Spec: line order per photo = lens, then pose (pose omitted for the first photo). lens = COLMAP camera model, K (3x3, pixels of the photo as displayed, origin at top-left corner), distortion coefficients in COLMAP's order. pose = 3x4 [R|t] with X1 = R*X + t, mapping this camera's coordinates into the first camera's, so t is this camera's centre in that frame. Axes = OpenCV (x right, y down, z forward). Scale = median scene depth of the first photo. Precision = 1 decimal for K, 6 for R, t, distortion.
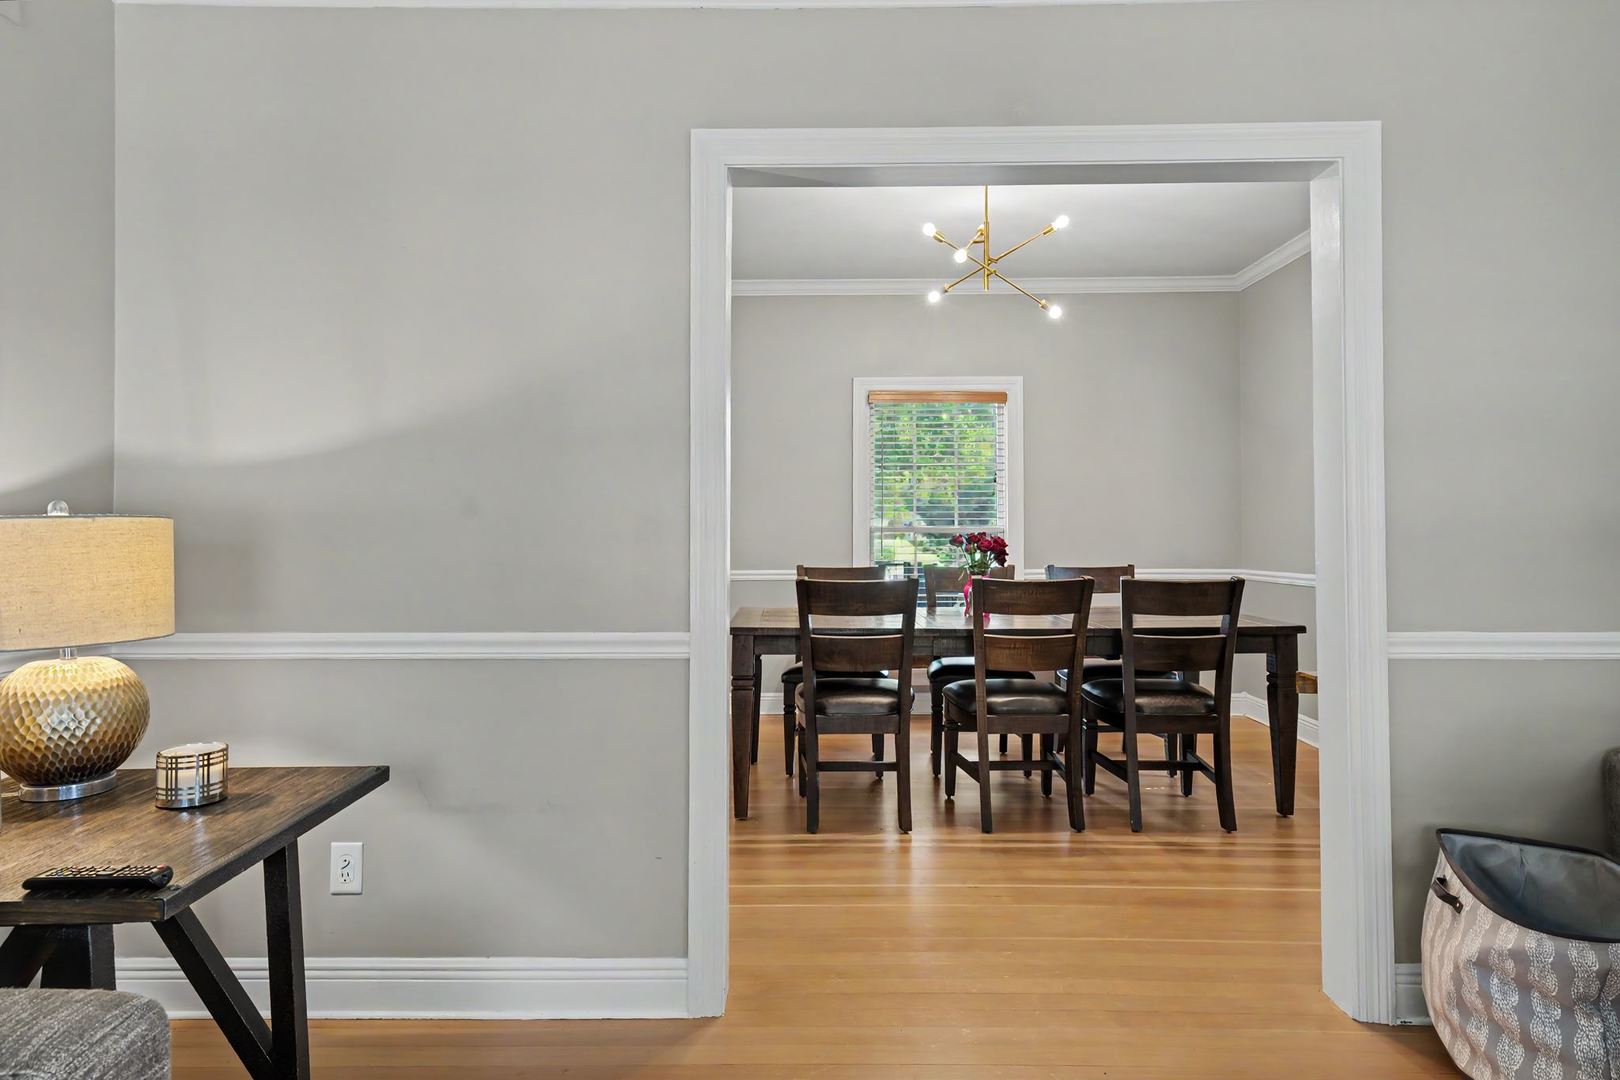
lens RADIAL K [[961.4, 0, 810.0], [0, 961.4, 540.0], [0, 0, 1]] dist [0.004826, 0.003760]
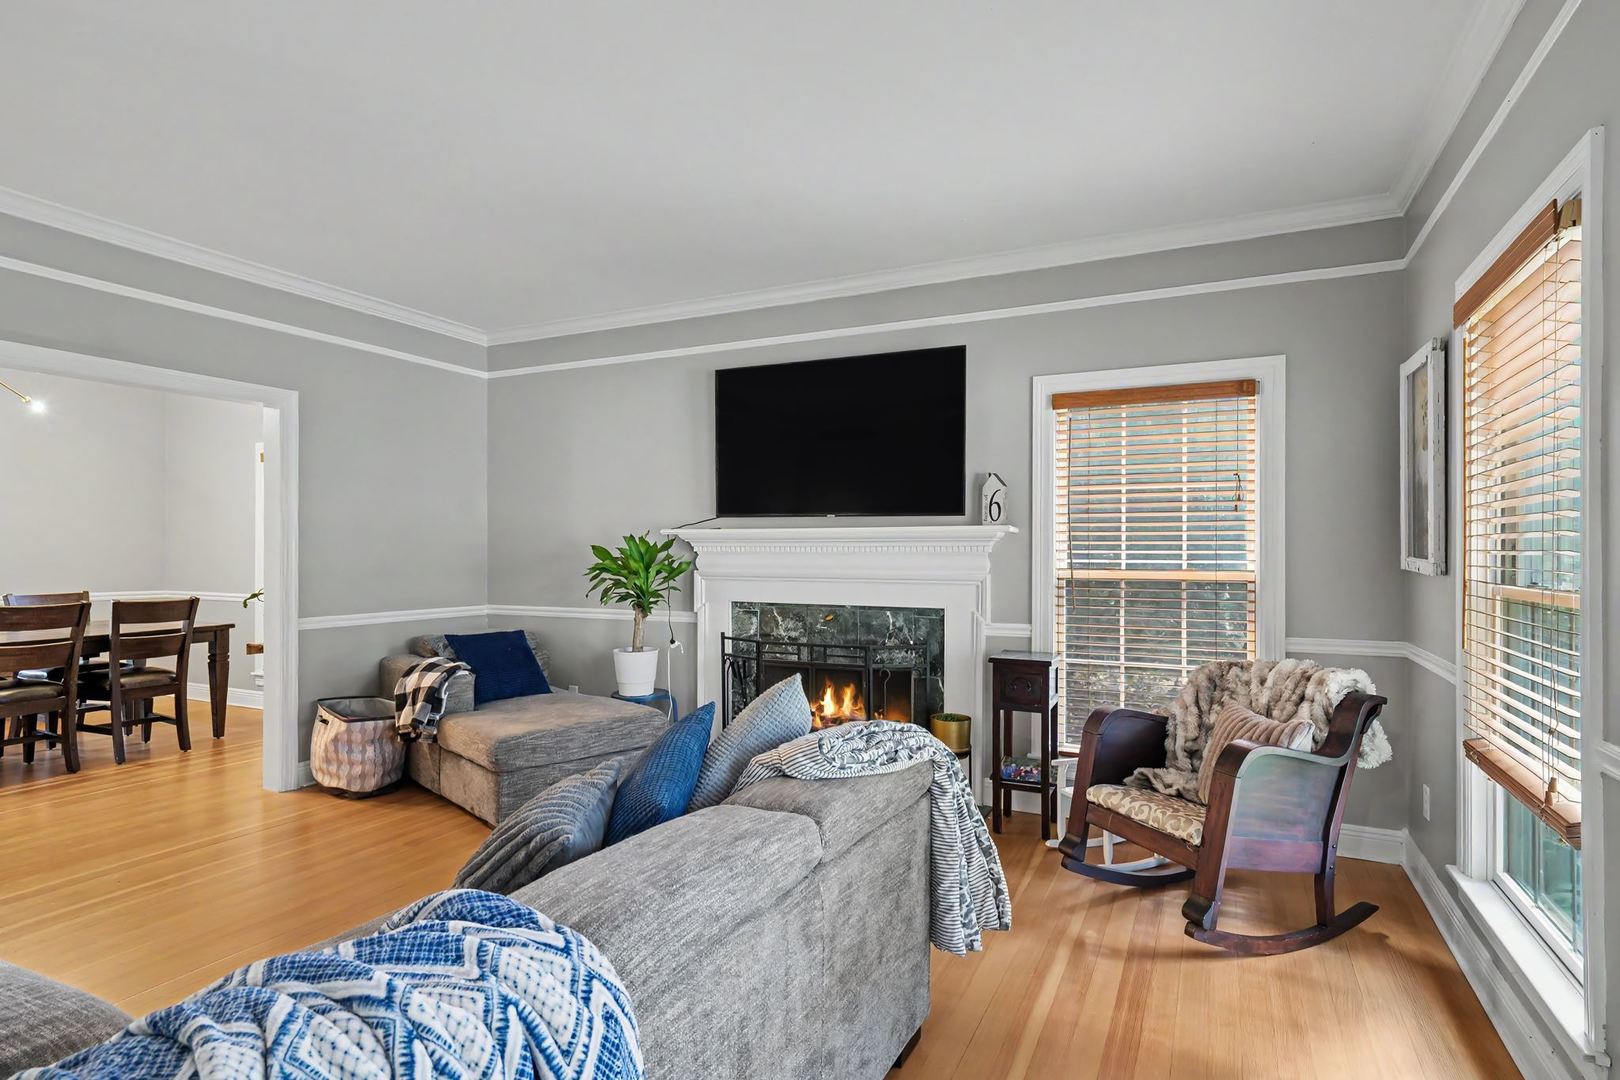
lens RADIAL K [[832.4, 0, 812.3], [0, 832.4, 526.2], [0, 0, 1]] dist [0.004554, 0.001934]
pose [[0.415942, 0.030486, 0.908880, -0.426677], [-0.000080, 0.999439, -0.033487, -0.035319], [-0.909391, 0.013856, 0.415711, -0.571281]]
